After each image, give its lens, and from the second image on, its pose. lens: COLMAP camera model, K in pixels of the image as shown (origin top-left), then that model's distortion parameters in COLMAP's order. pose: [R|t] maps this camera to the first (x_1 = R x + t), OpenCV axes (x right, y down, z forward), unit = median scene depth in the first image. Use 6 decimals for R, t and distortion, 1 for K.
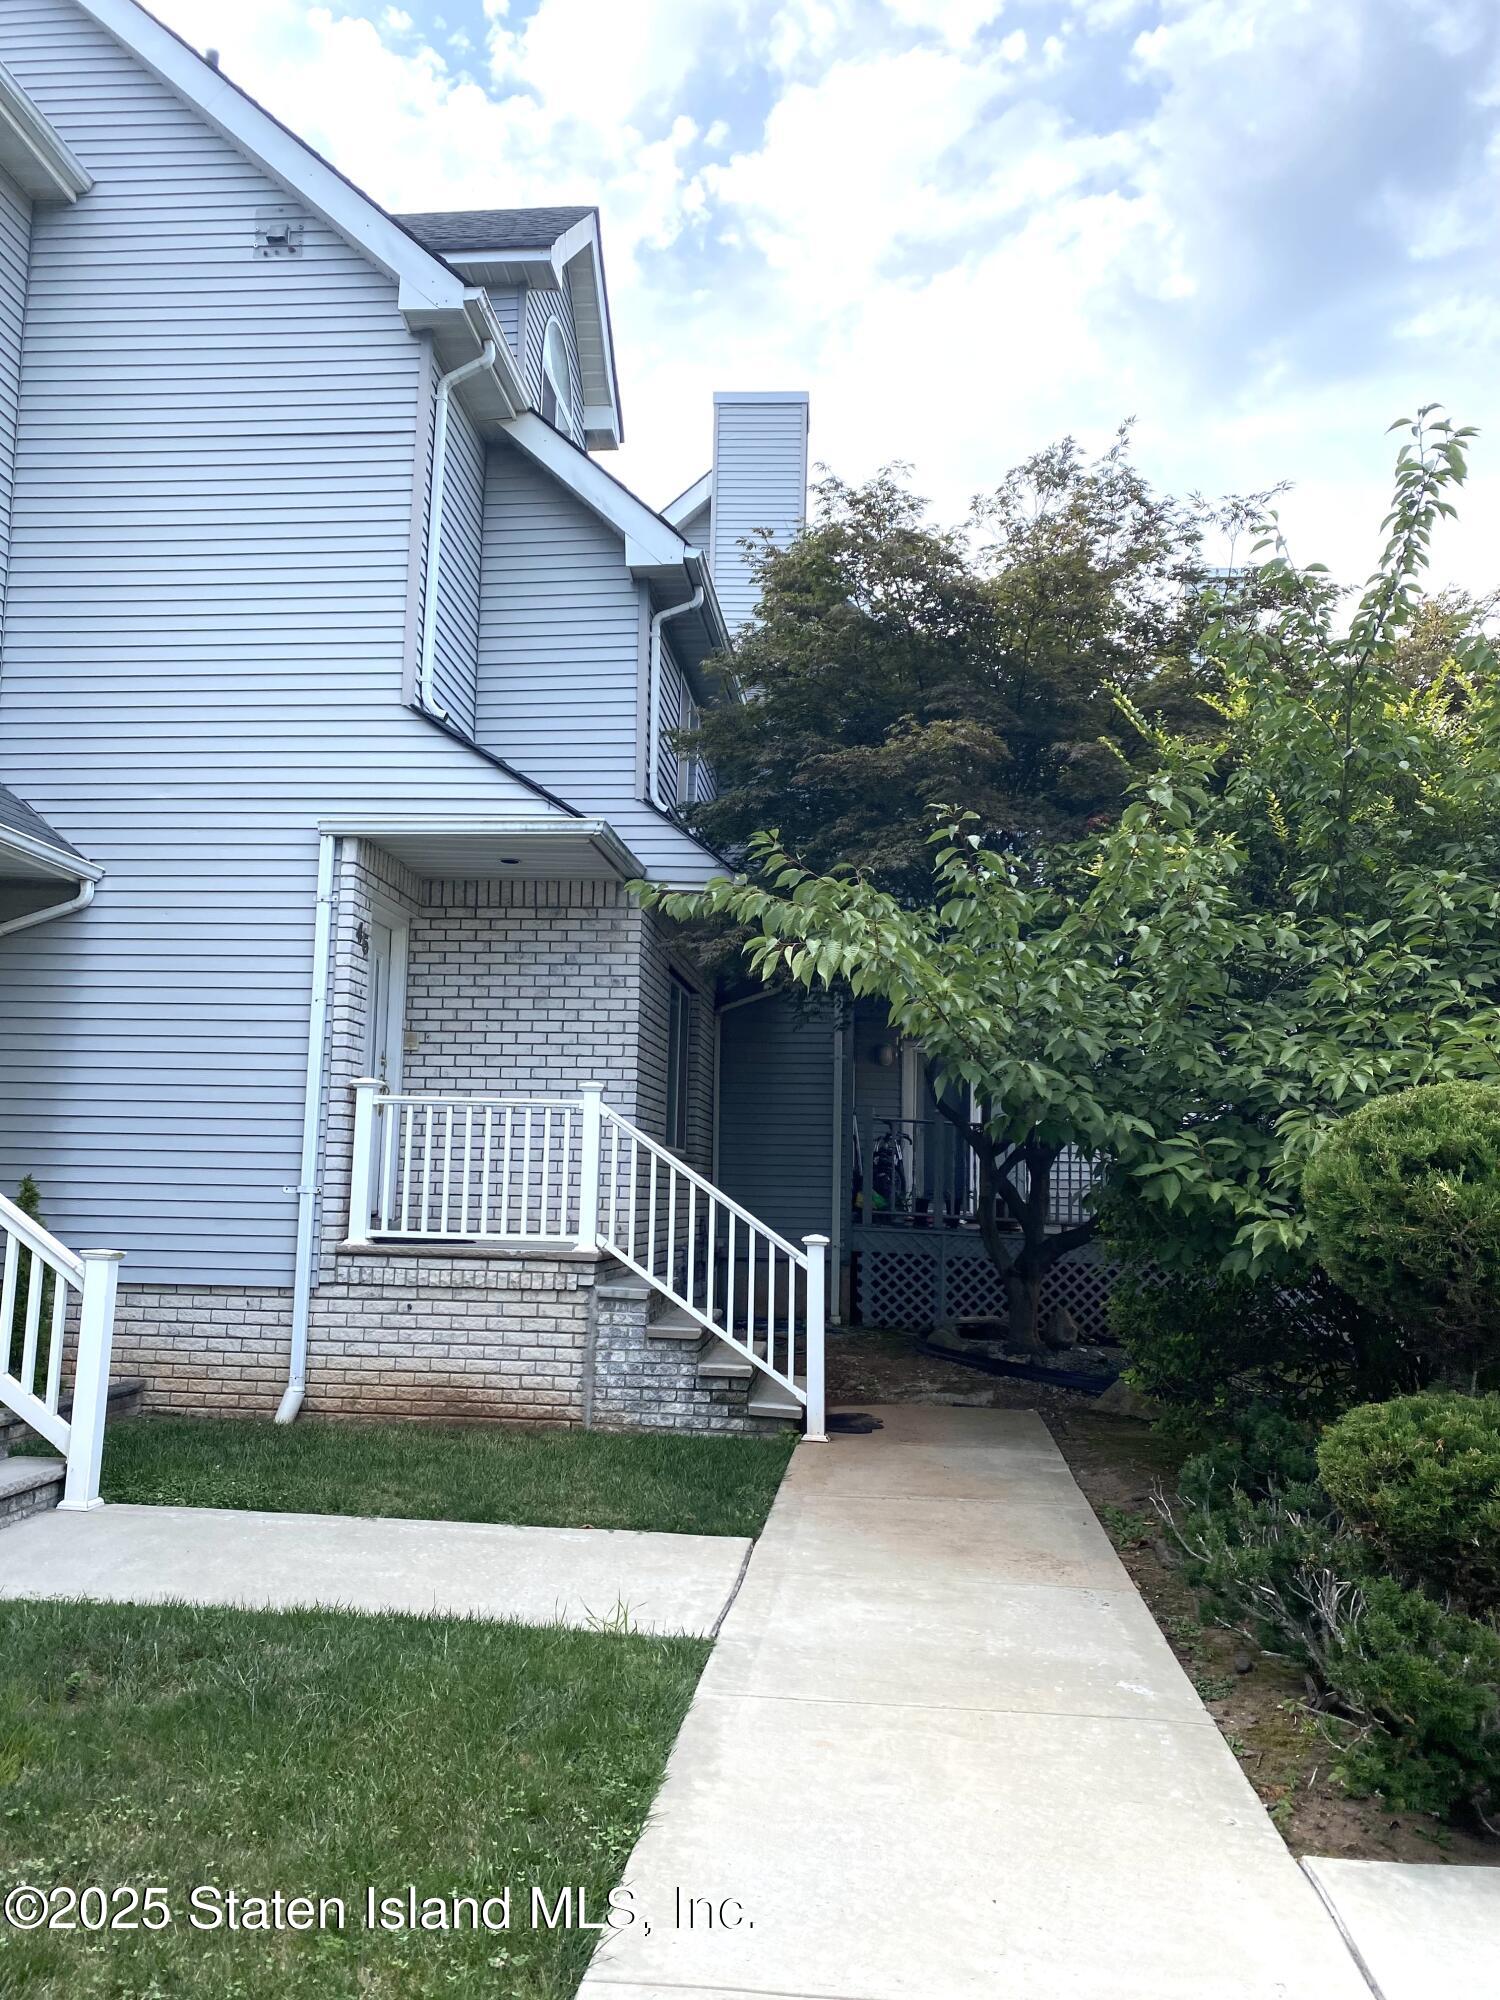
lens RADIAL K [[1531.0, 0, 748.4], [0, 1531.0, 998.2], [0, 0, 1]] dist [0.028921, -0.008276]
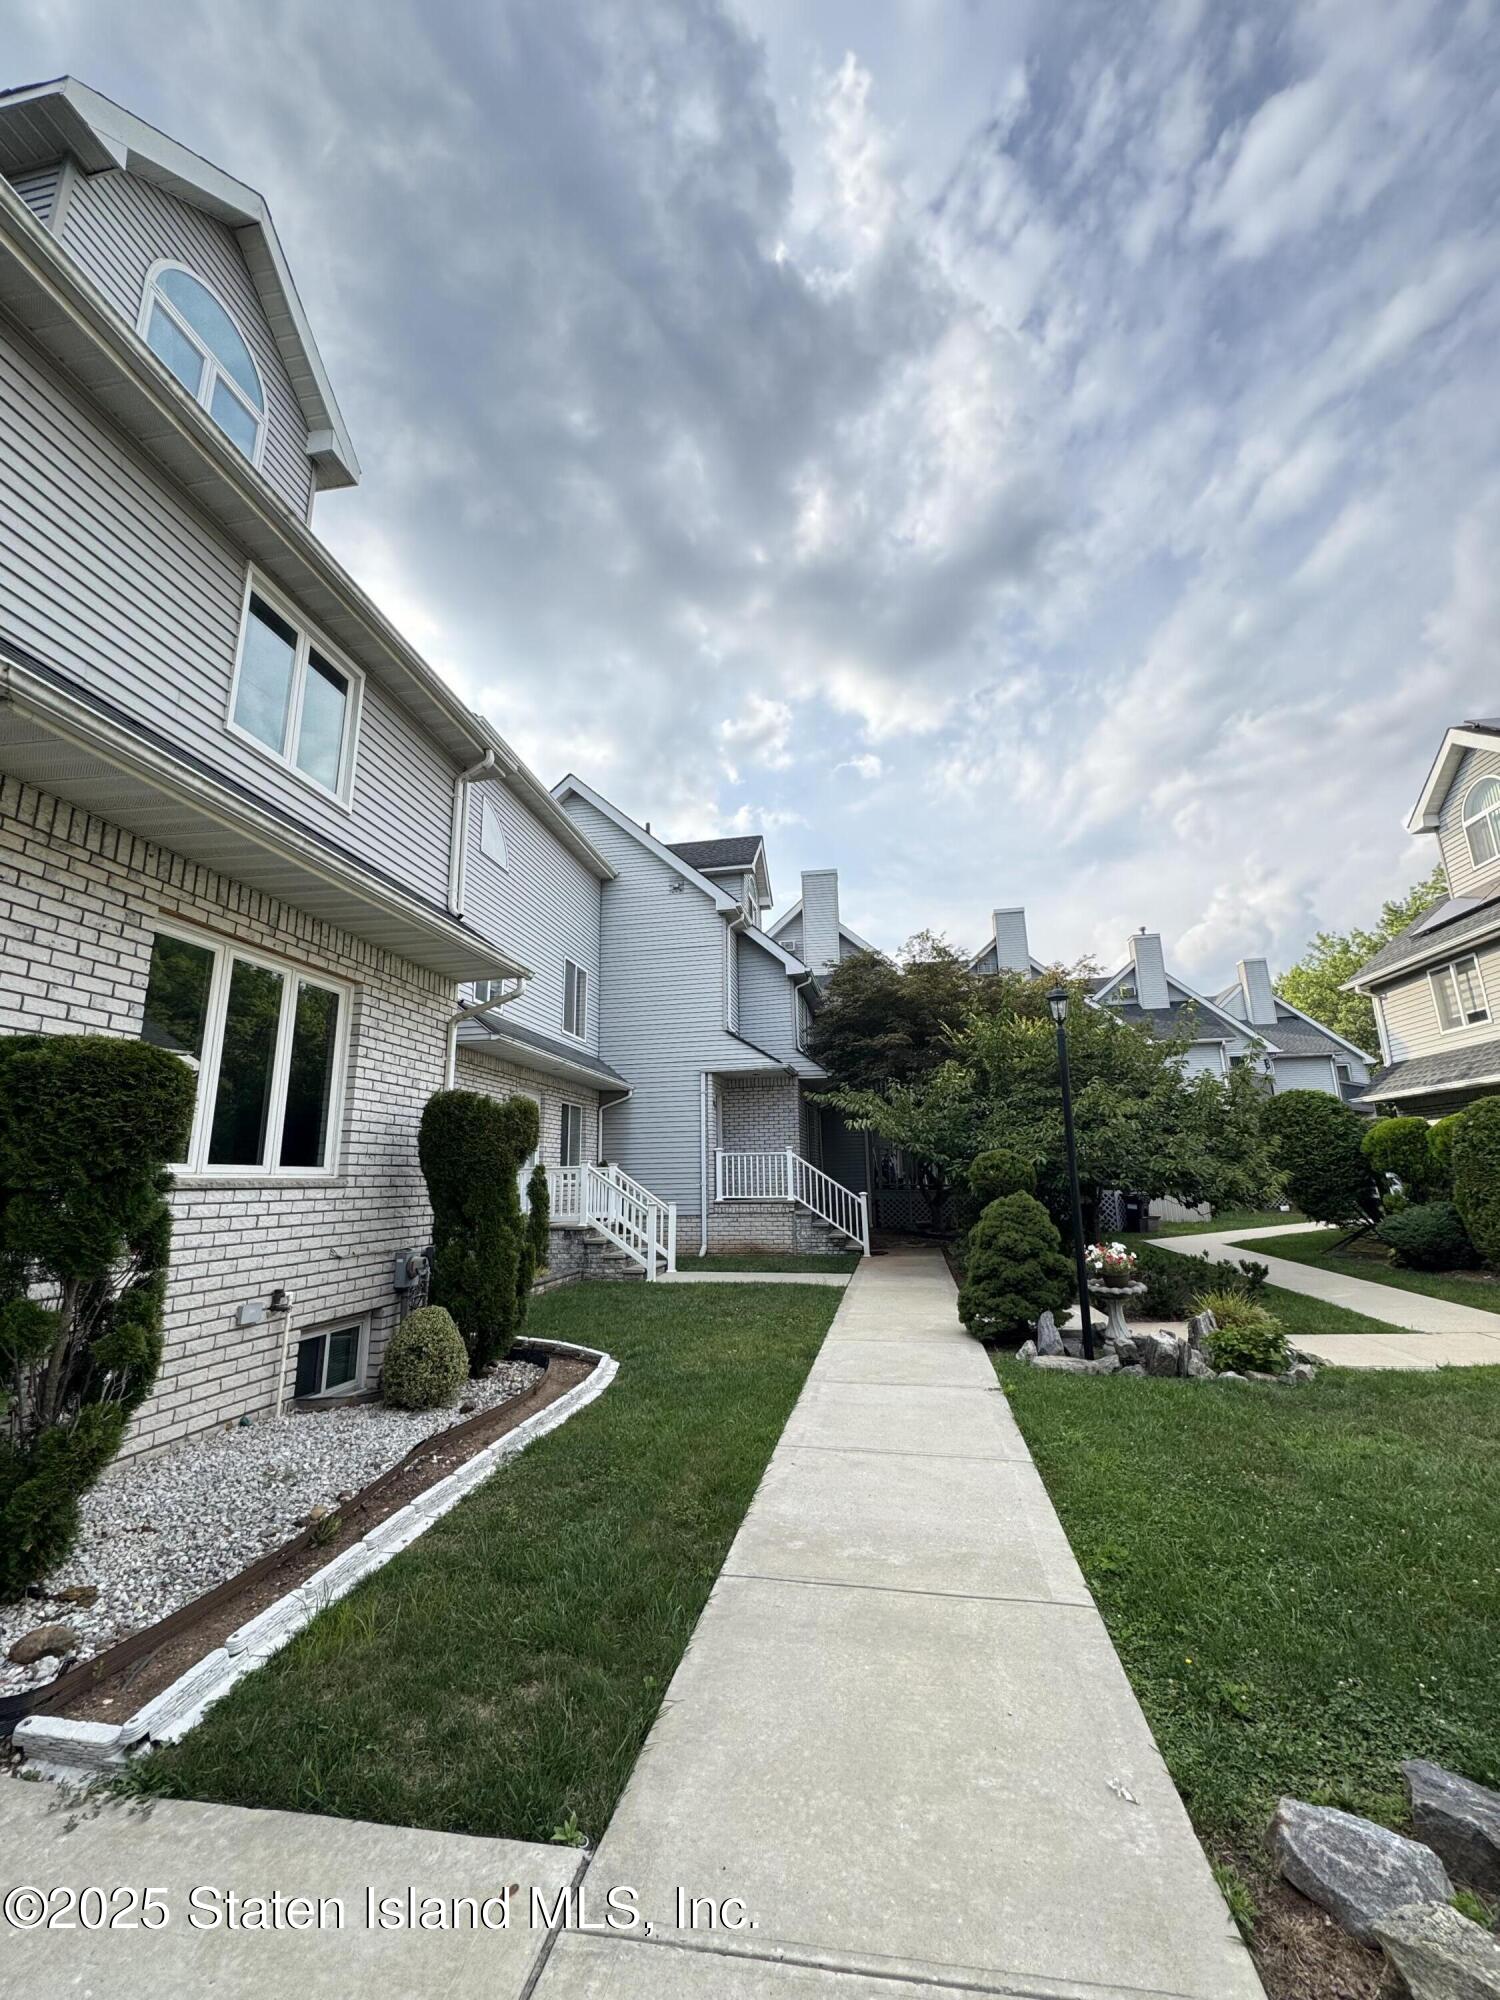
lens RADIAL K [[797.7, 0, 751.8], [0, 797.7, 994.7], [0, 0, 1]] dist [0.000454, -0.000036]
pose [[0.995562, -0.060103, -0.072417, -0.040586], [0.052418, 0.993225, -0.103715, -0.090947], [0.078160, 0.099459, 0.991967, -0.688721]]
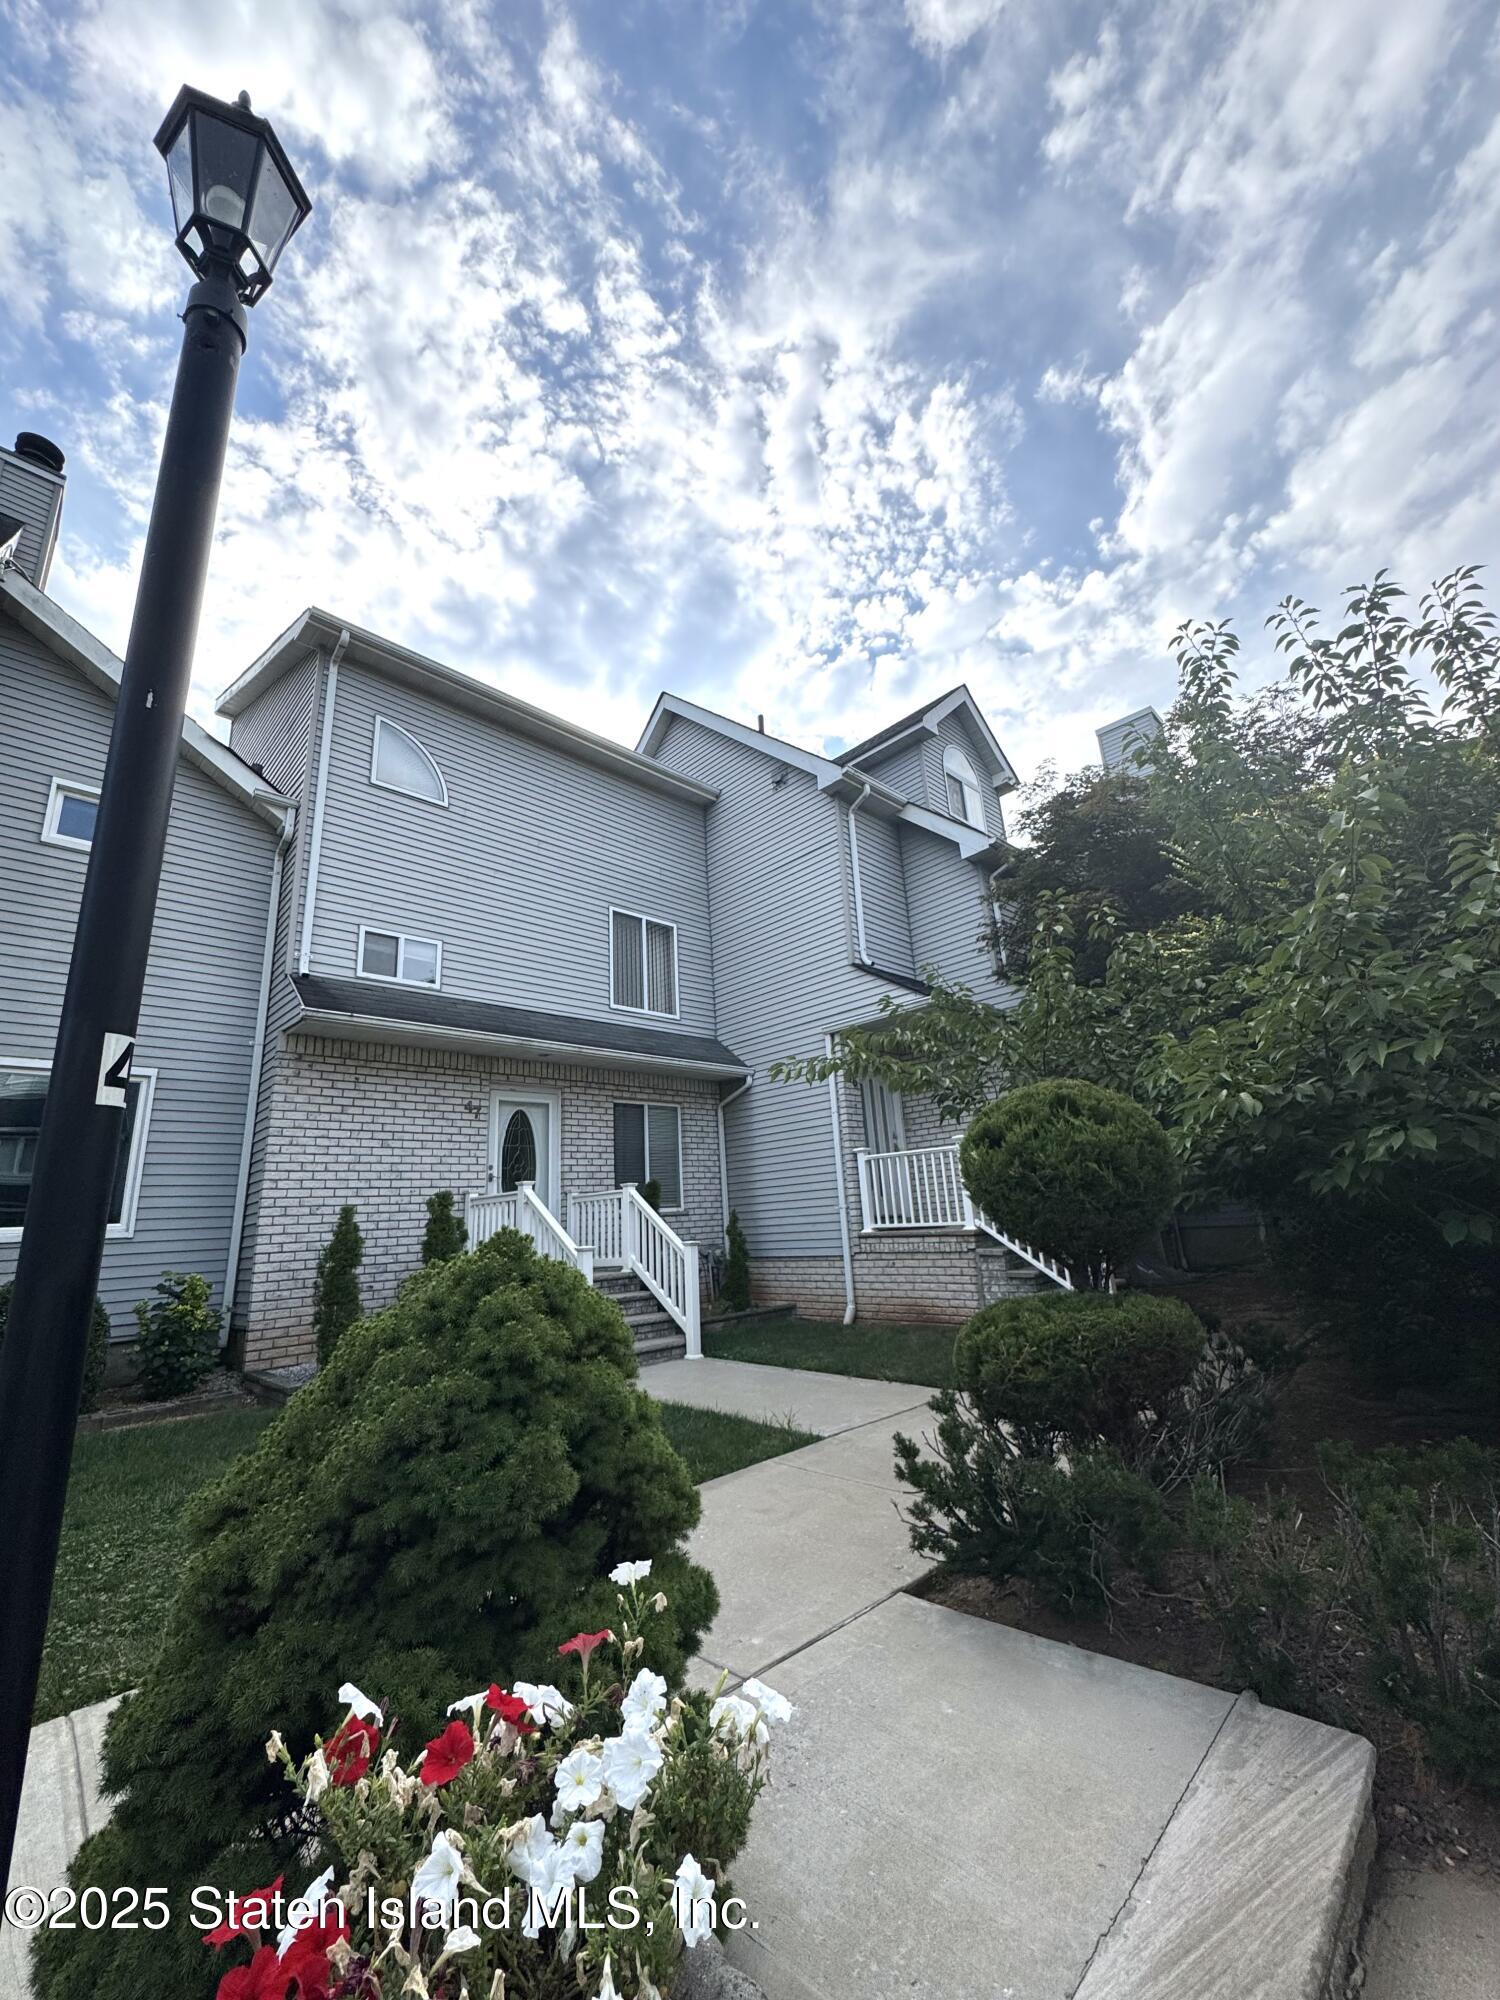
lens RADIAL K [[797.7, 0, 753.8], [0, 797.7, 999.1], [0, 0, 1]] dist [0.000454, -0.000036]
pose [[0.750699, -0.238441, -0.616114, 0.342173], [0.155482, 0.970167, -0.186016, 0.035818], [0.642087, 0.043847, 0.765377, 0.096619]]
